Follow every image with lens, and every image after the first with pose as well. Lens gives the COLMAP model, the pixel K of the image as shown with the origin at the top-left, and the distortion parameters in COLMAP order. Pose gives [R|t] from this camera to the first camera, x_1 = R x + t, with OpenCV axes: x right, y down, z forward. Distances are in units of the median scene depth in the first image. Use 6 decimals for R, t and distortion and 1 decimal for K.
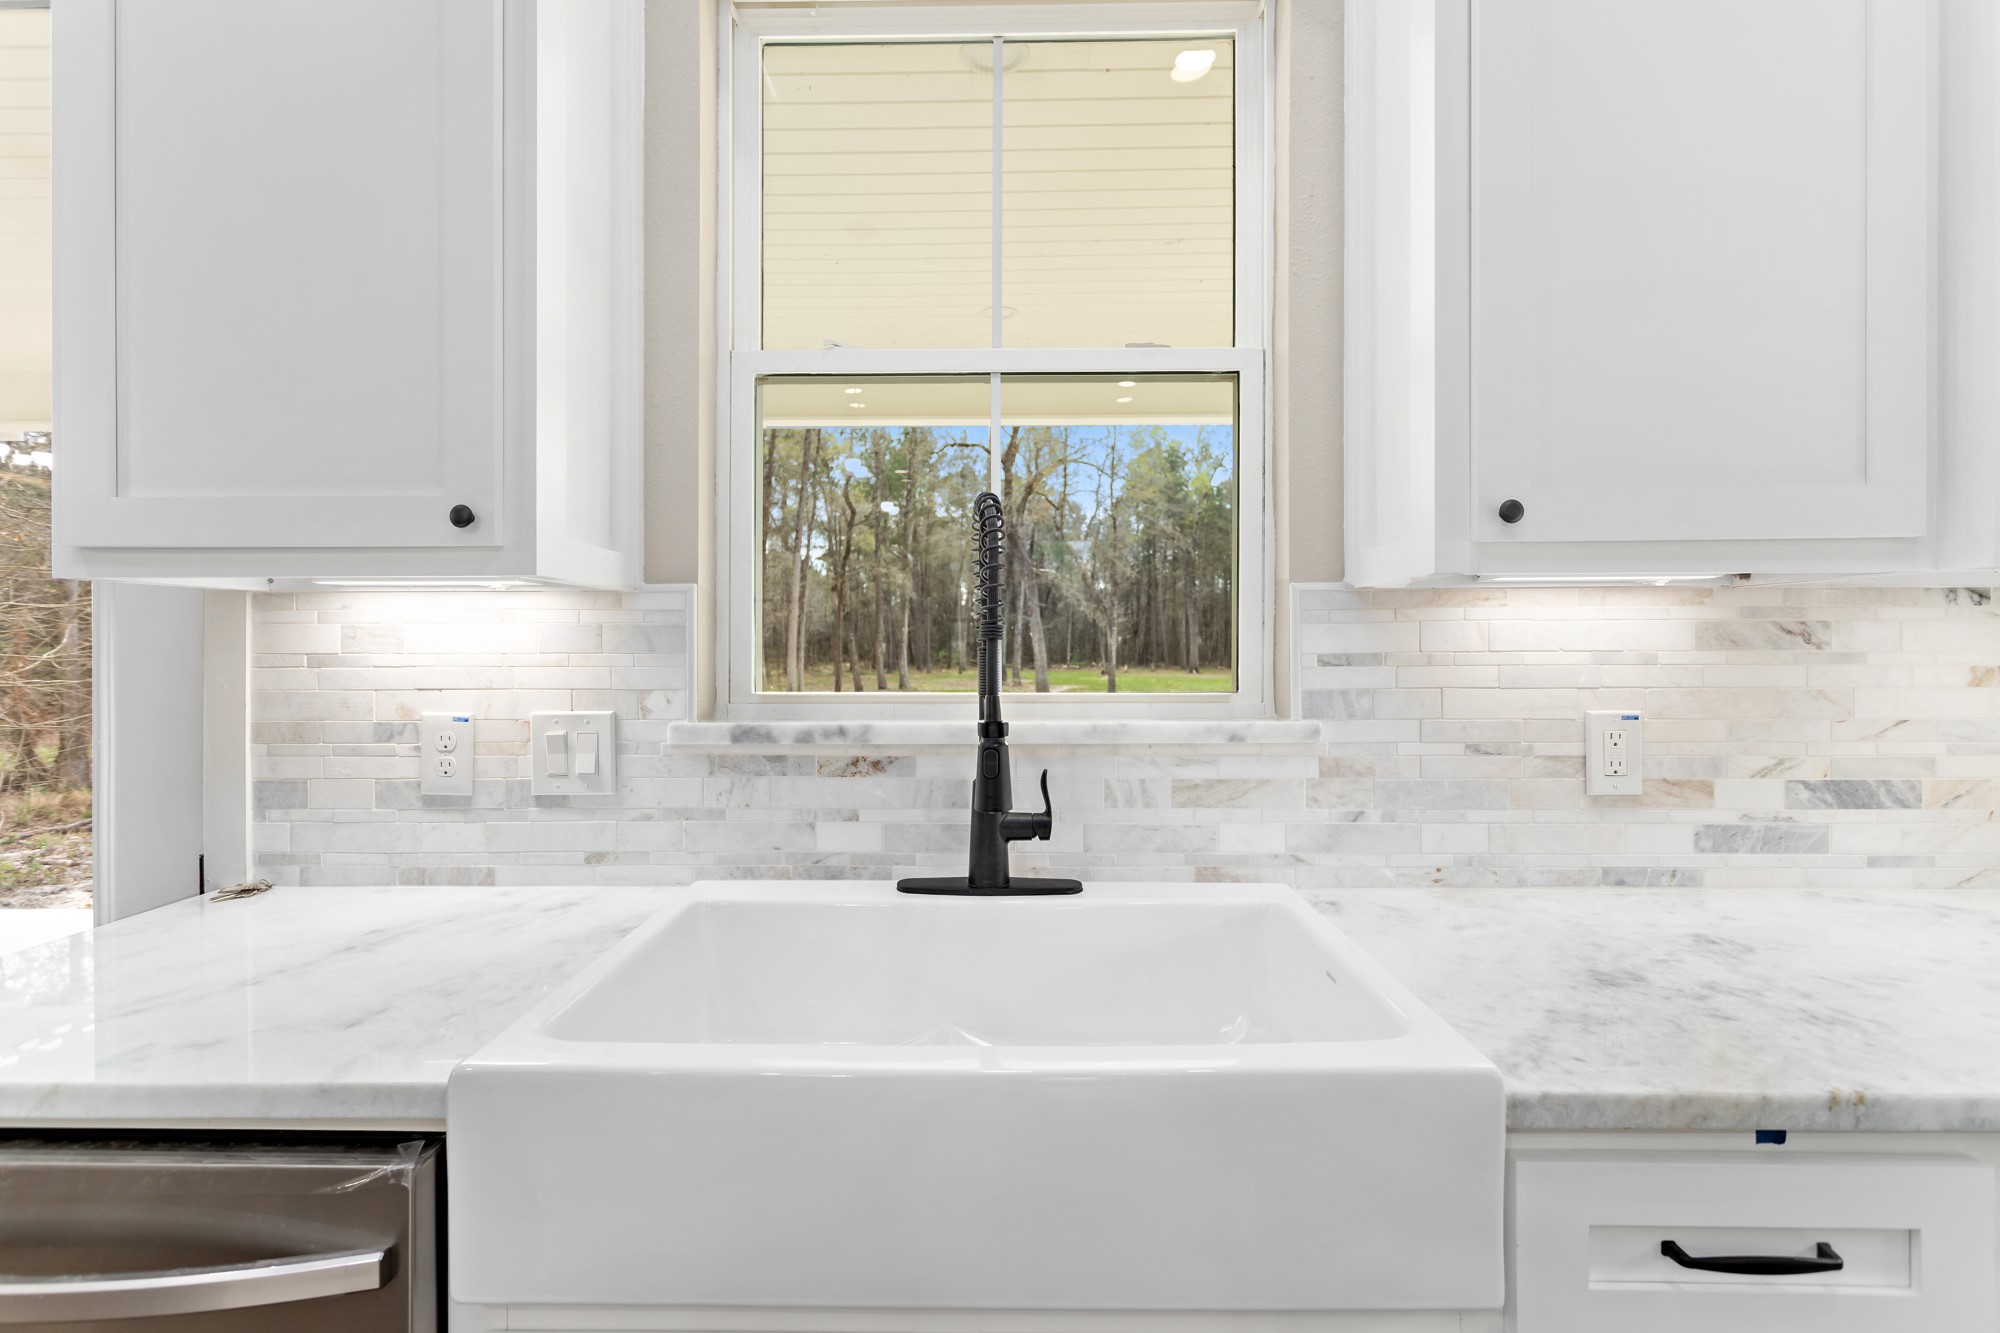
lens RADIAL K [[992.1, 0, 1000.0], [0, 992.1, 666.5], [0, 0, 1]] dist [-0.000123, -0.000110]
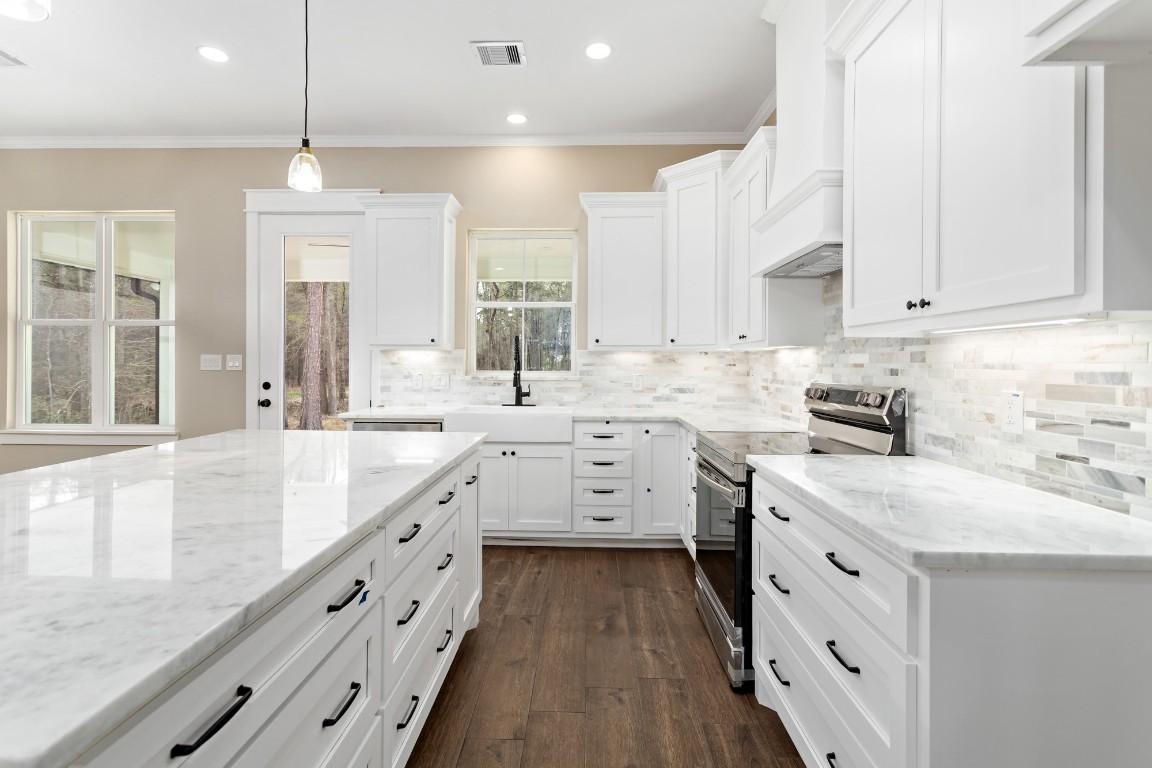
lens RADIAL K [[591.8, 0, 576.0], [0, 591.8, 384.0], [0, 0, 1]] dist [-0.000181, -0.000145]
pose [[0.999852, 0.007236, -0.015587, 0.336802], [-0.007009, 0.999870, 0.014532, 0.050888], [0.015690, -0.014421, 0.999773, -2.144683]]
